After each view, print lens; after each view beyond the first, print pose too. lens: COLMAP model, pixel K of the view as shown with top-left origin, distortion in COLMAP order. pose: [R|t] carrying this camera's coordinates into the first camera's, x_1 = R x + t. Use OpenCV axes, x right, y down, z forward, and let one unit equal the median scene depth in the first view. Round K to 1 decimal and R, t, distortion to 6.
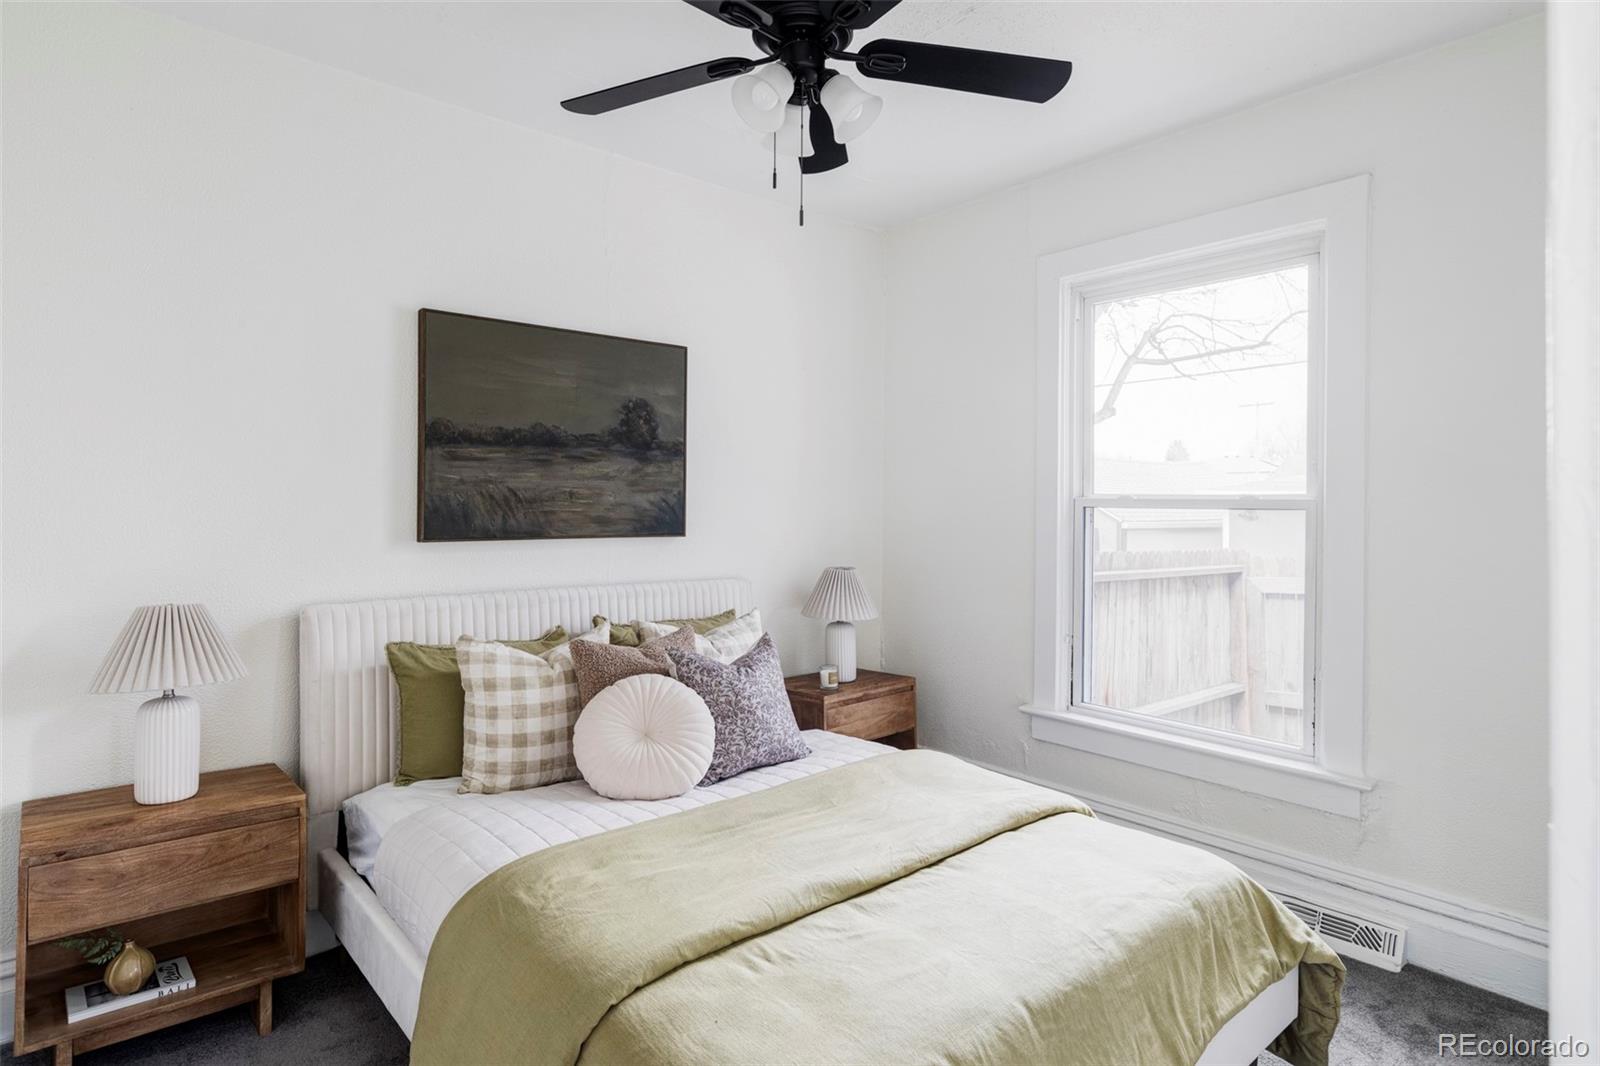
lens RADIAL K [[881.1, 0, 800.0], [0, 881.1, 533.0], [0, 0, 1]] dist [0.044615, -0.013571]
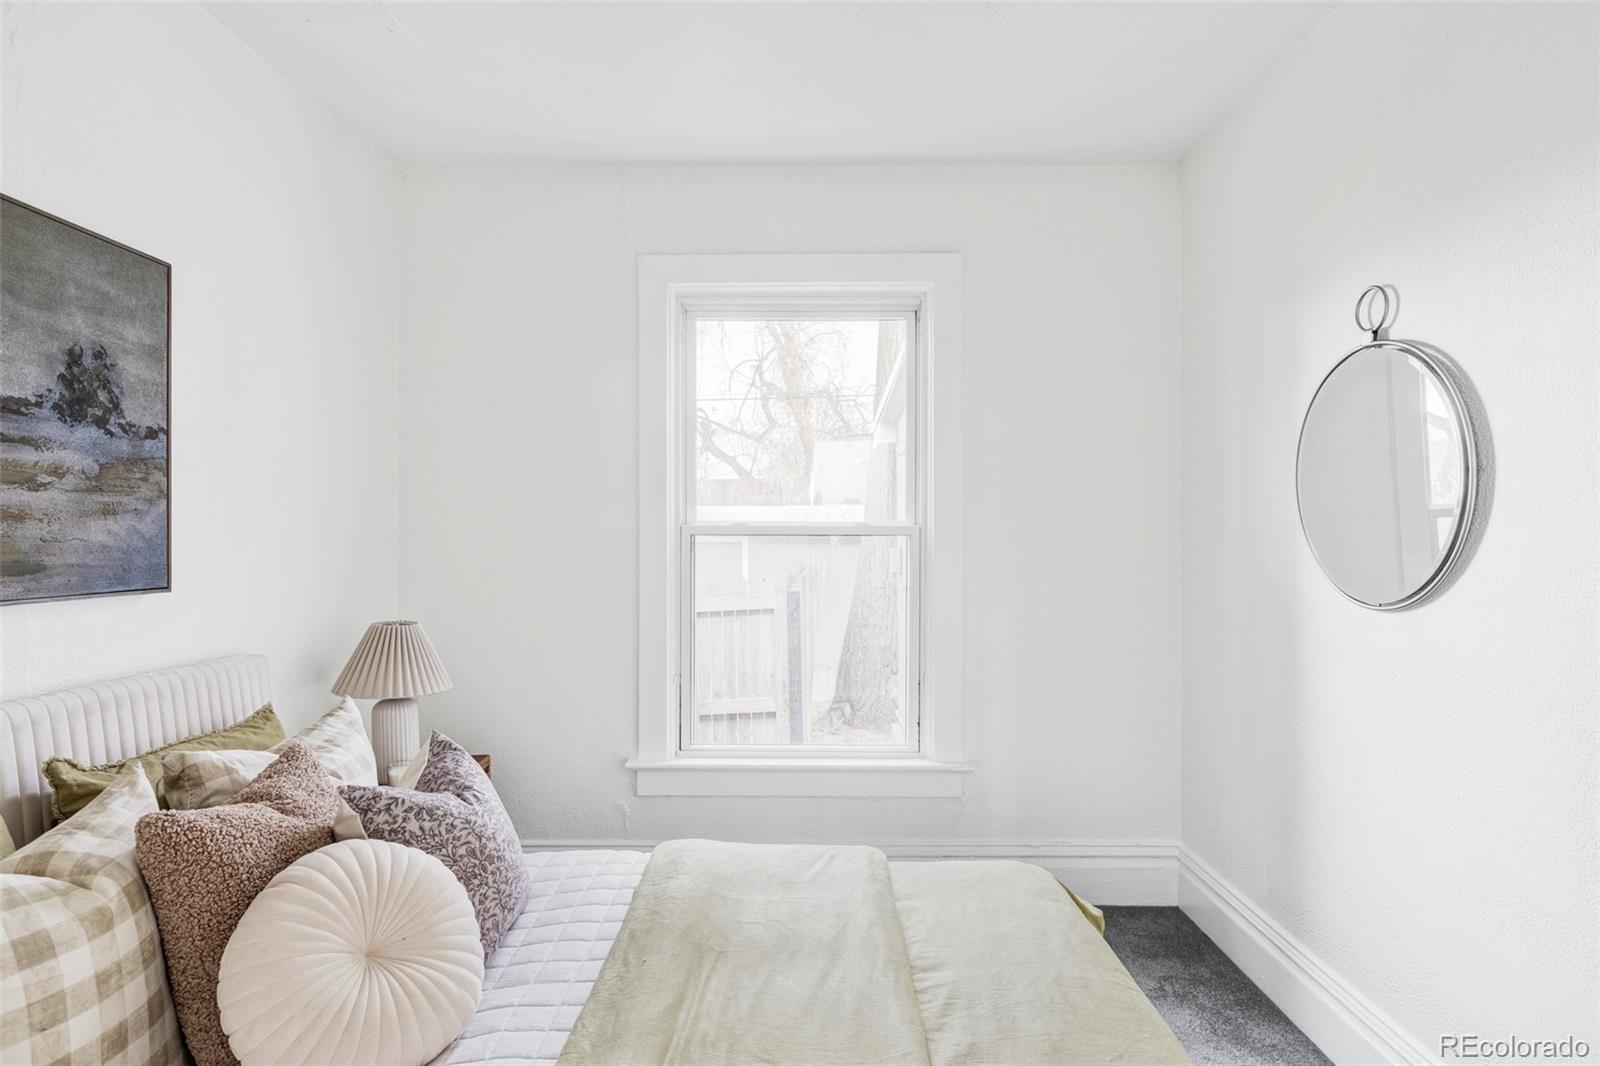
lens RADIAL K [[881.1, 0, 800.0], [0, 881.1, 533.0], [0, 0, 1]] dist [0.044615, -0.013571]
pose [[0.646935, -0.009219, 0.762490, -0.359173], [0.029156, 0.999495, -0.012653, -0.017573], [-0.761988, 0.030416, 0.646877, 0.356972]]
